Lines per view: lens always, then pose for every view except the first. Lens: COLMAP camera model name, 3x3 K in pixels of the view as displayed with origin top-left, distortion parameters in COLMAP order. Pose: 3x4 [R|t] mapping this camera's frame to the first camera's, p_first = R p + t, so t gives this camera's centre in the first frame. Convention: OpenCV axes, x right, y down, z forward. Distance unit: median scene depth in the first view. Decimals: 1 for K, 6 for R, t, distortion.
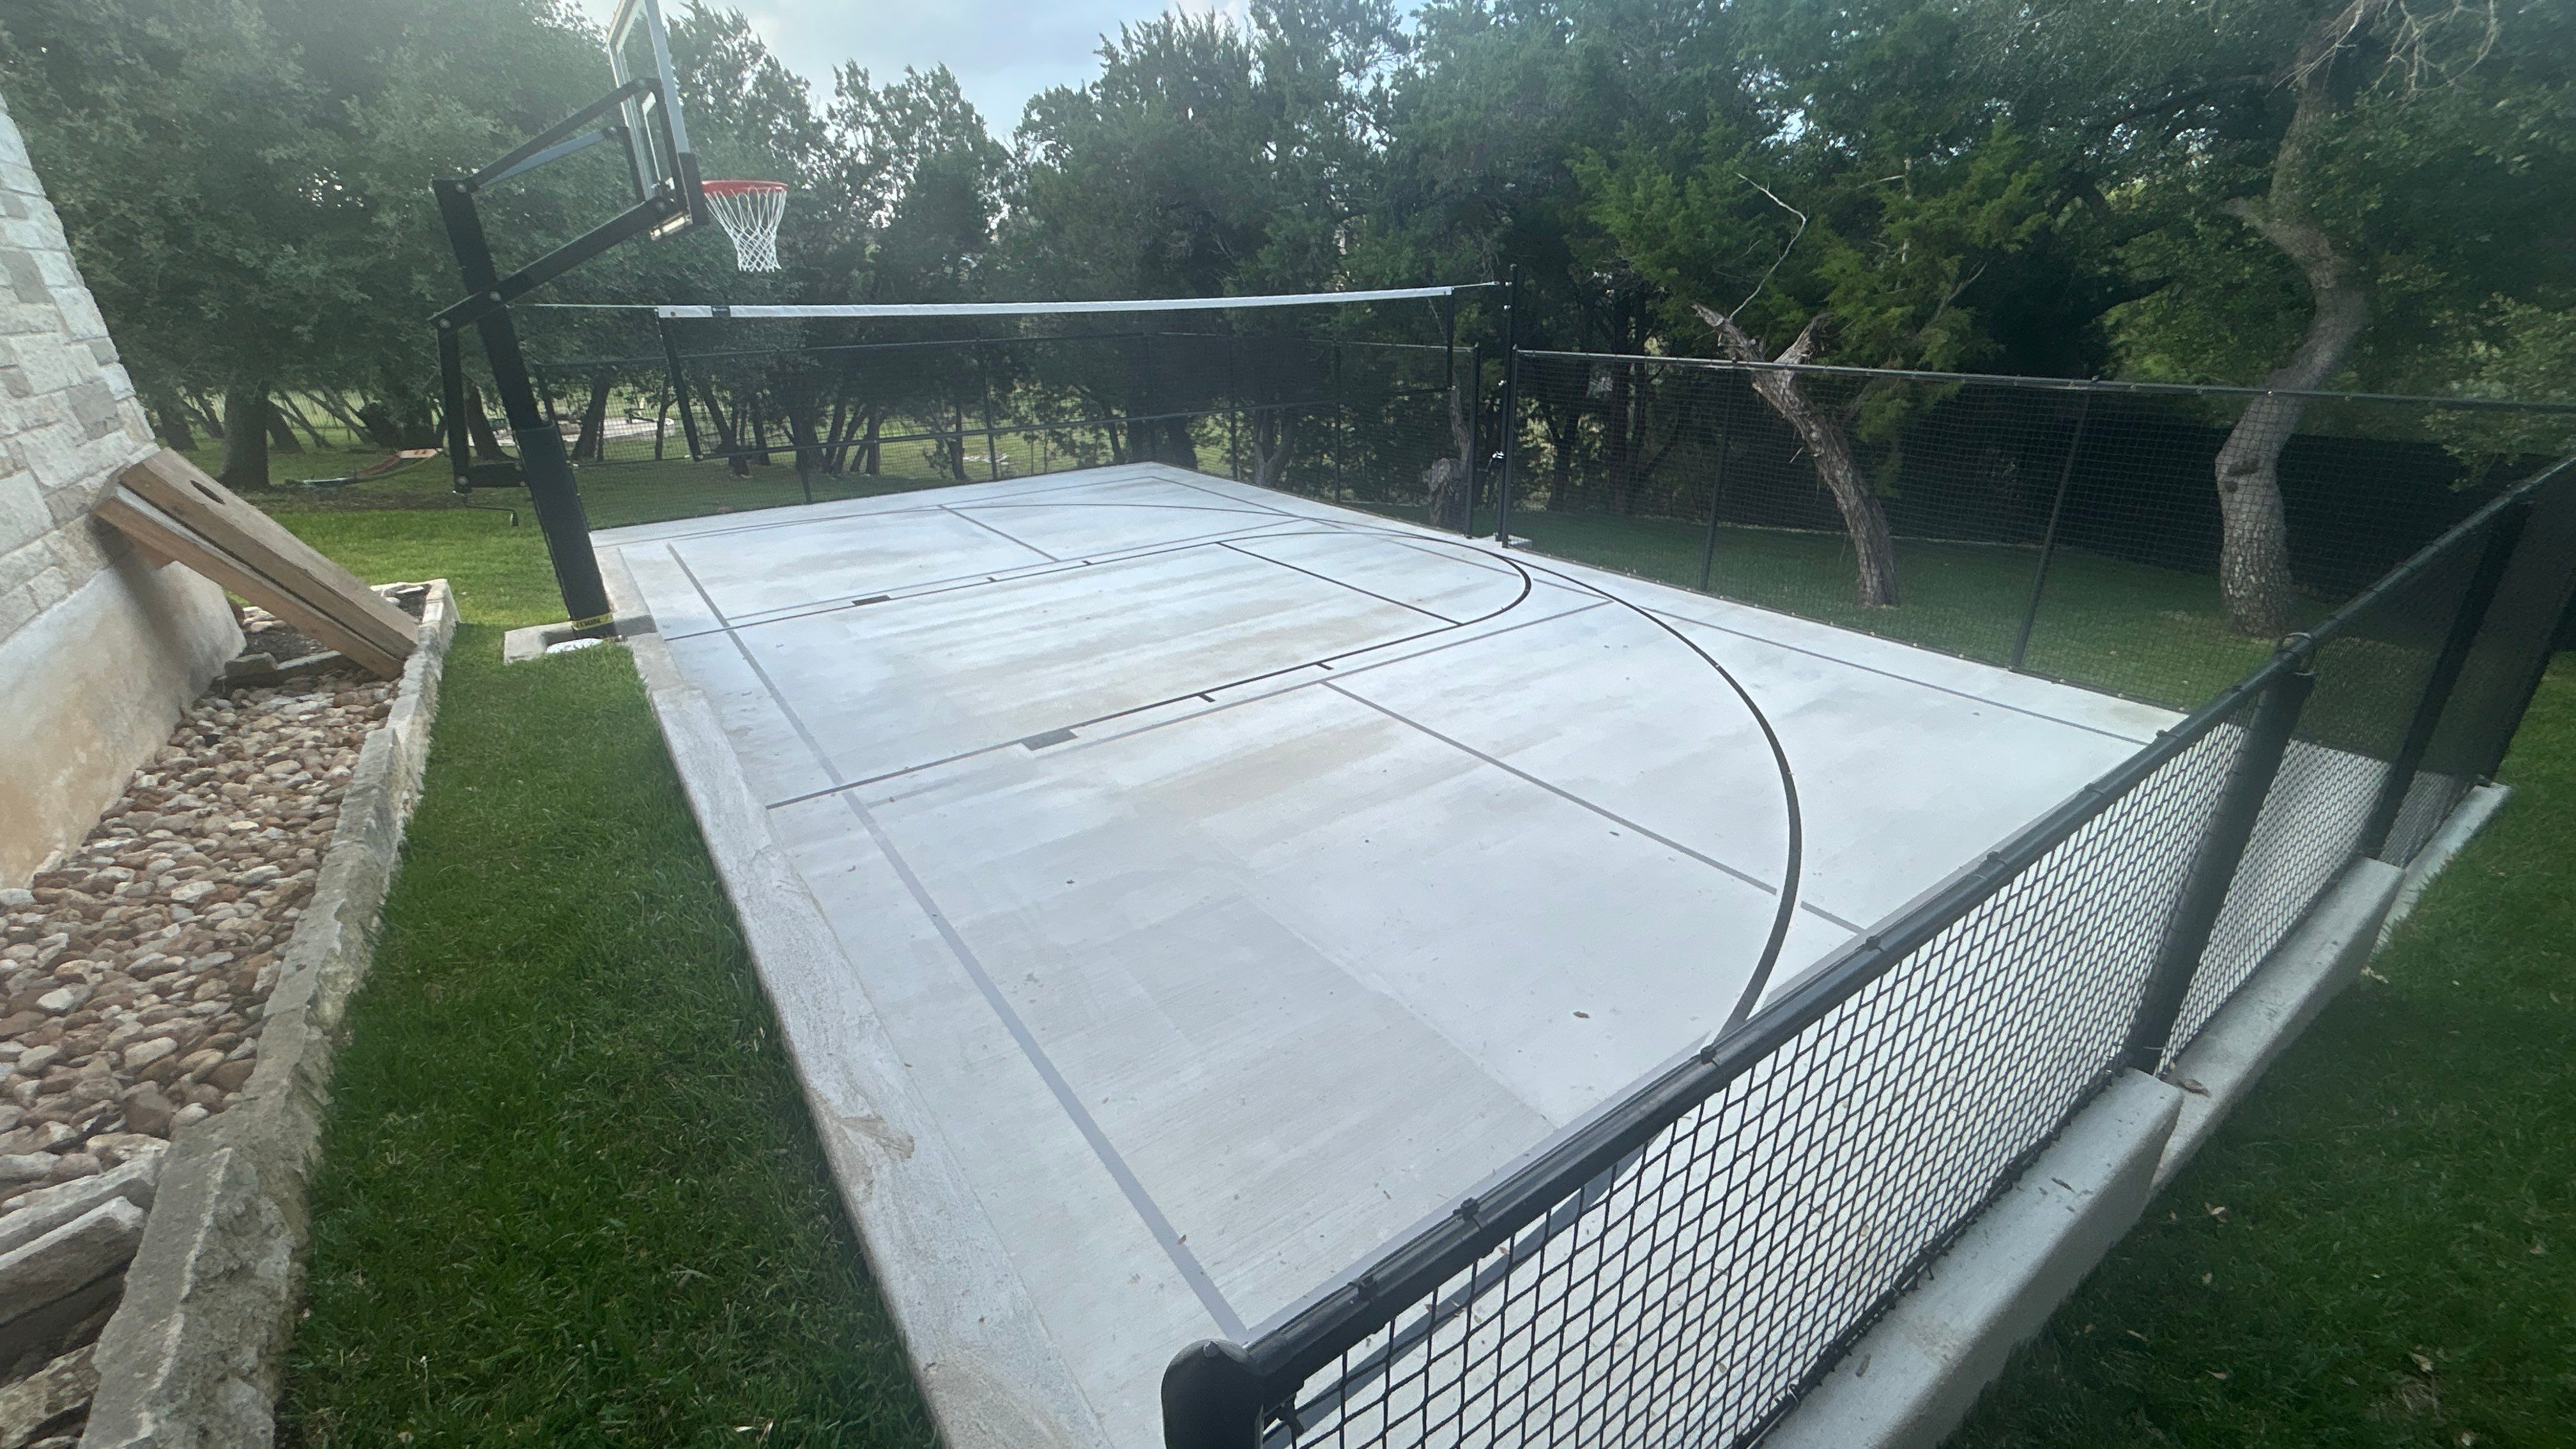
lens RADIAL K [[1024.1, 0, 1276.2], [0, 1024.1, 767.3], [0, 0, 1]] dist [-0.015444, 0.006441]
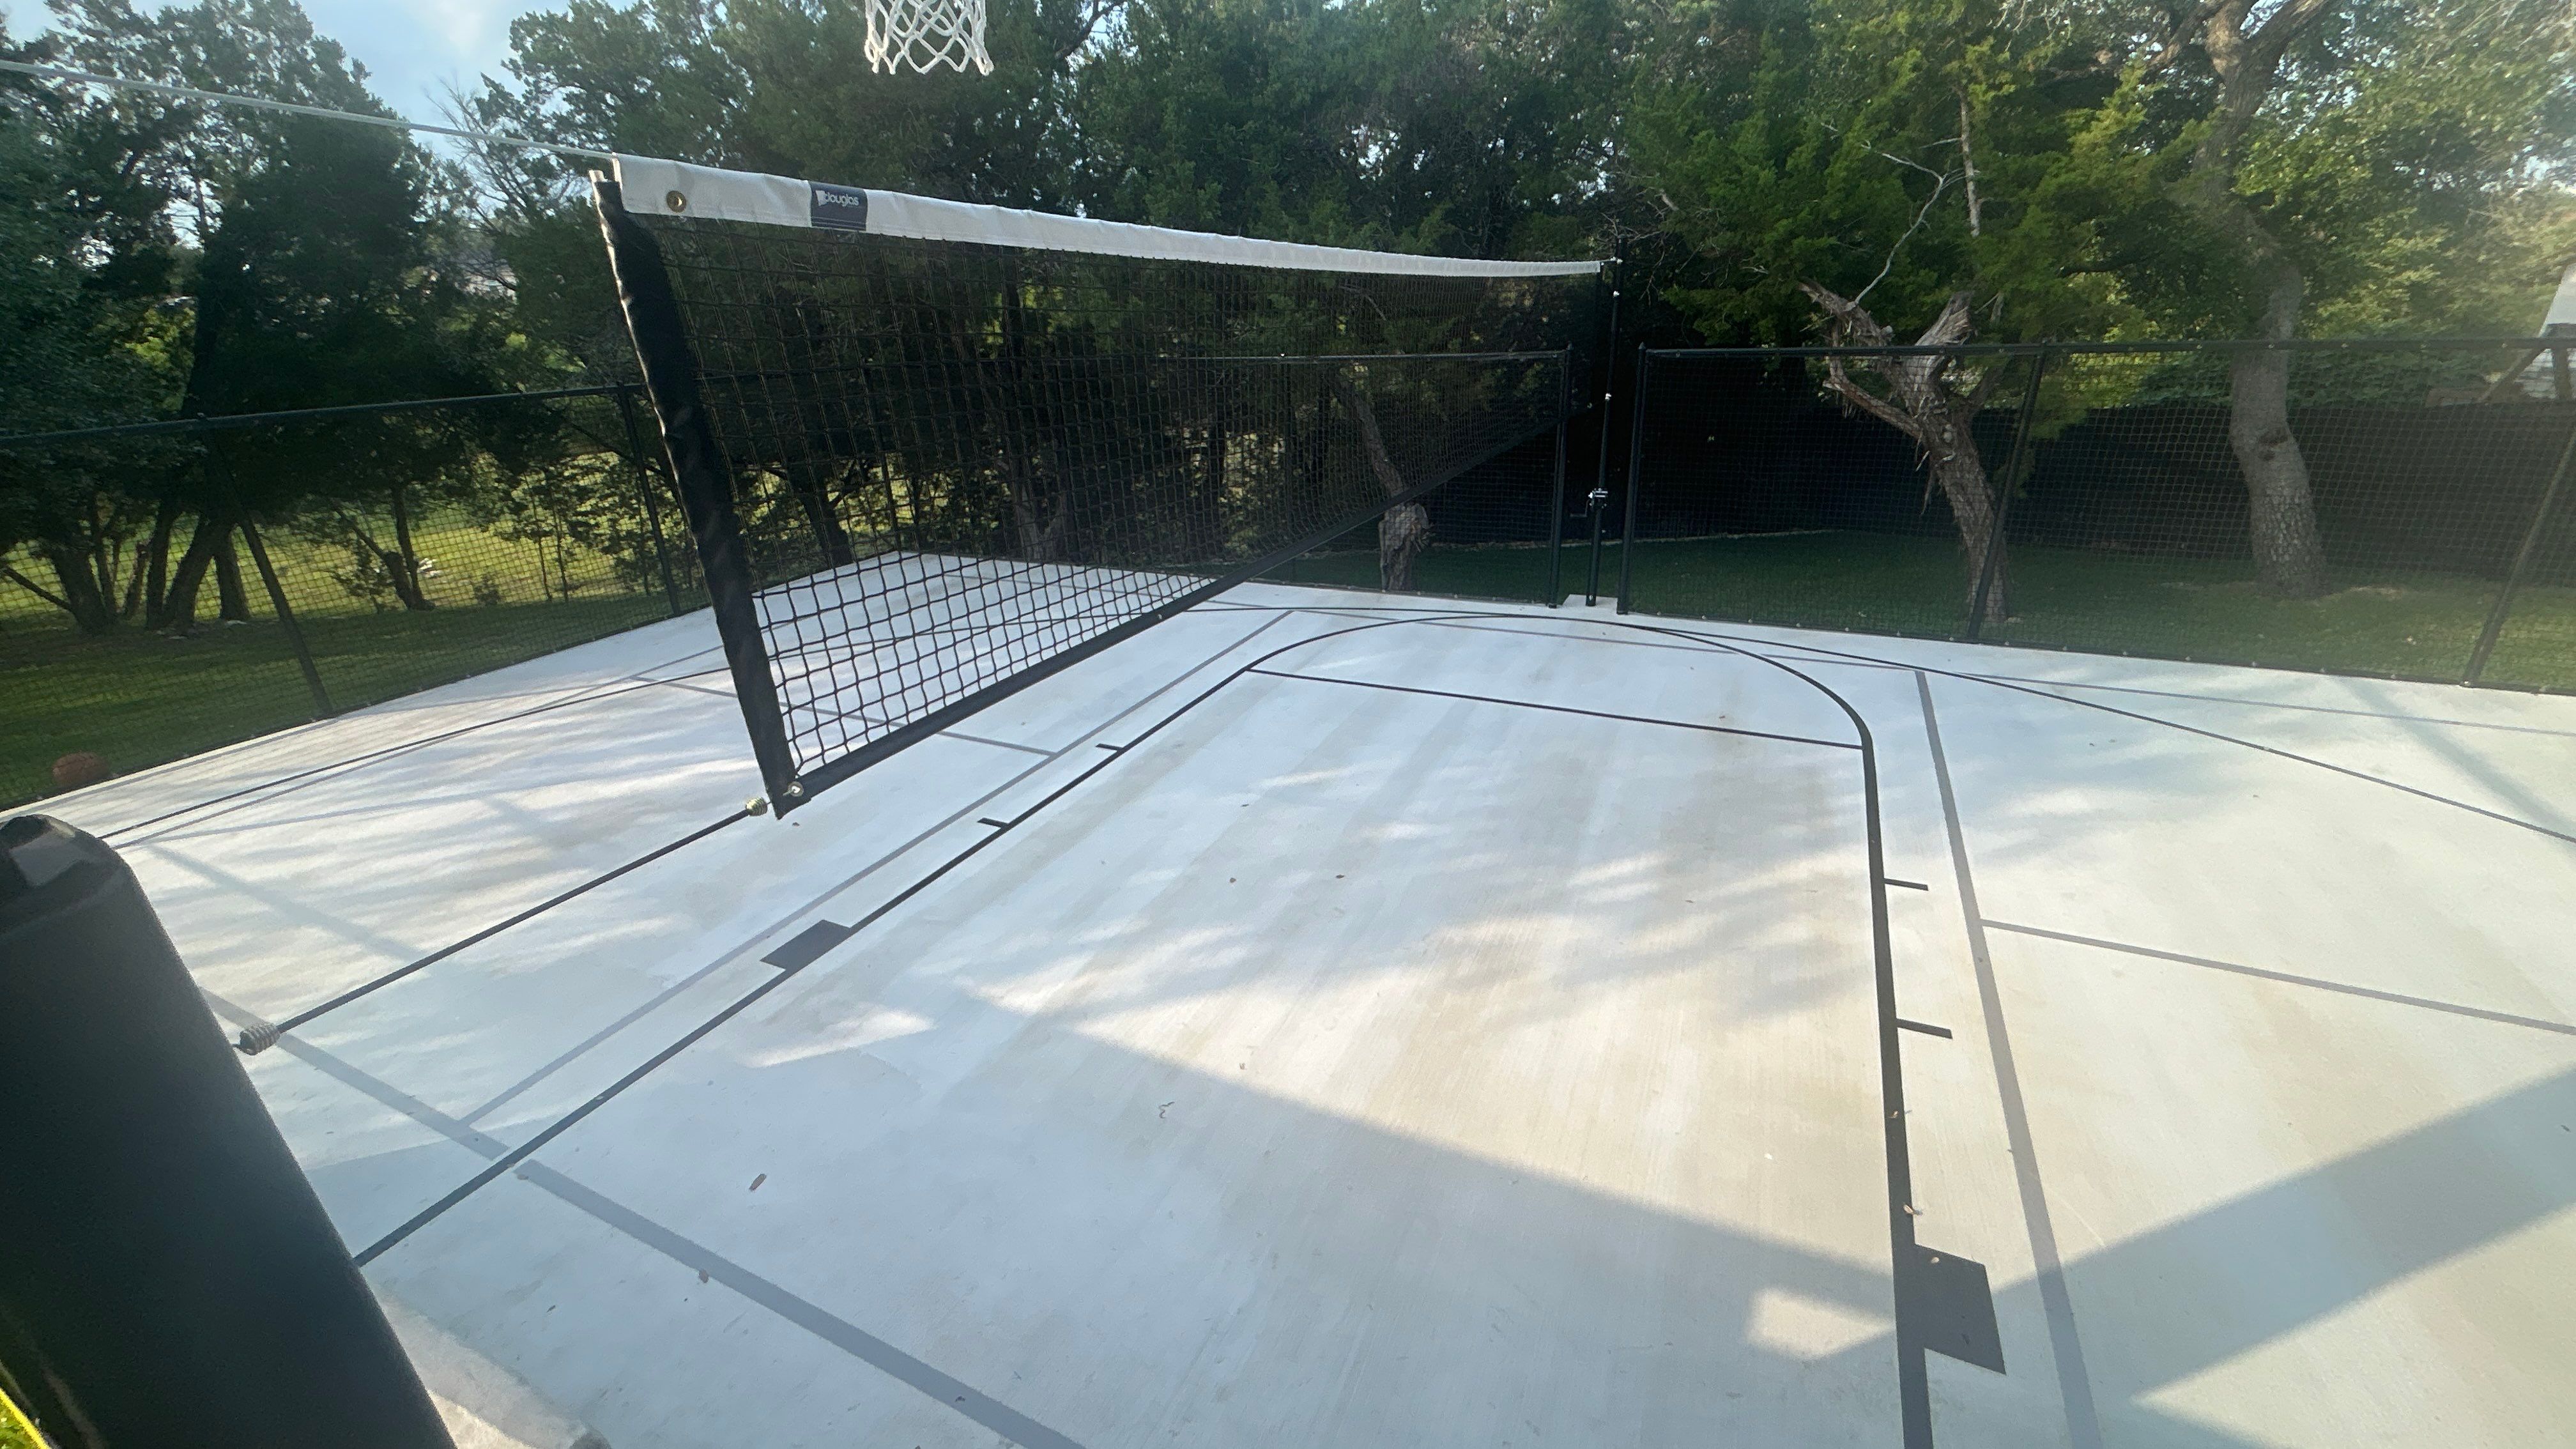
lens RADIAL K [[1024.1, 0, 1276.2], [0, 1024.1, 767.3], [0, 0, 1]] dist [-0.015444, 0.006441]
pose [[0.877301, -0.209208, 0.431944, -0.383413], [0.222781, 0.974672, 0.019593, -0.196740], [-0.425102, 0.079040, 0.901688, 0.492384]]
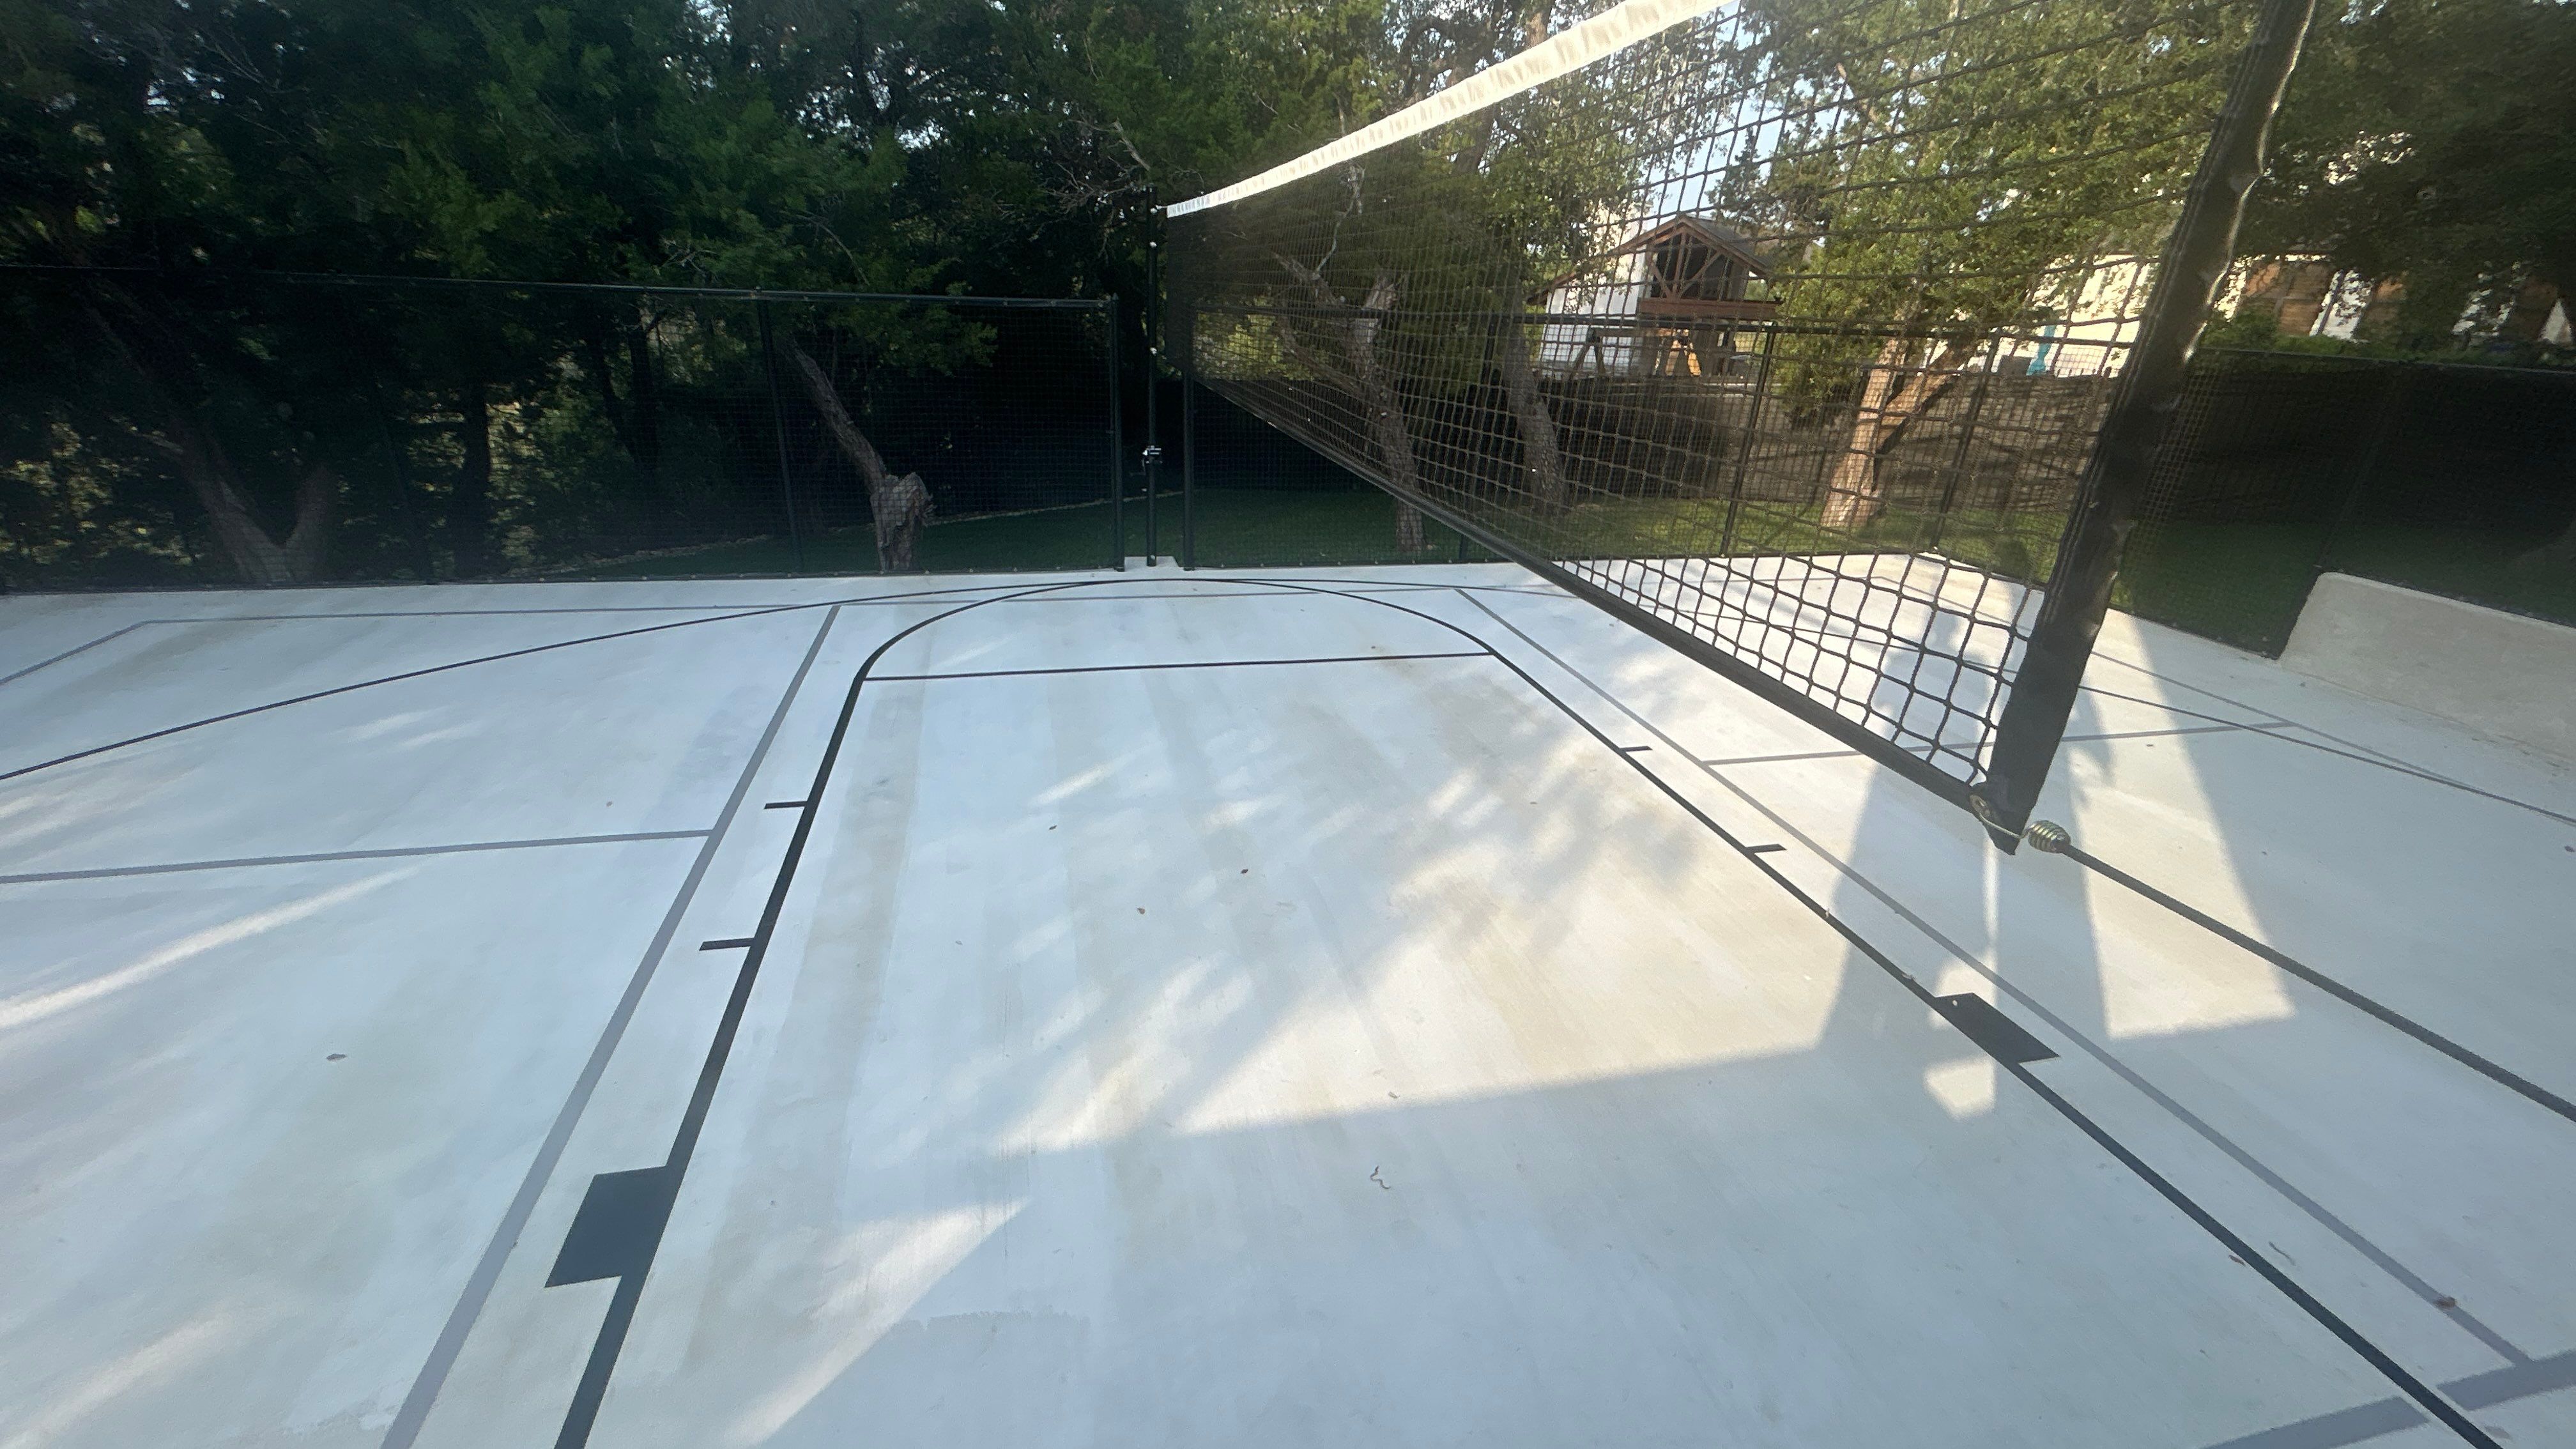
lens RADIAL K [[1024.1, 0, 1276.2], [0, 1024.1, 767.3], [0, 0, 1]] dist [-0.015444, 0.006441]
pose [[0.377100, -0.364358, 0.851492, -0.497296], [0.354585, 0.906117, 0.230698, -0.260965], [-0.855608, 0.214930, 0.470892, 0.691507]]
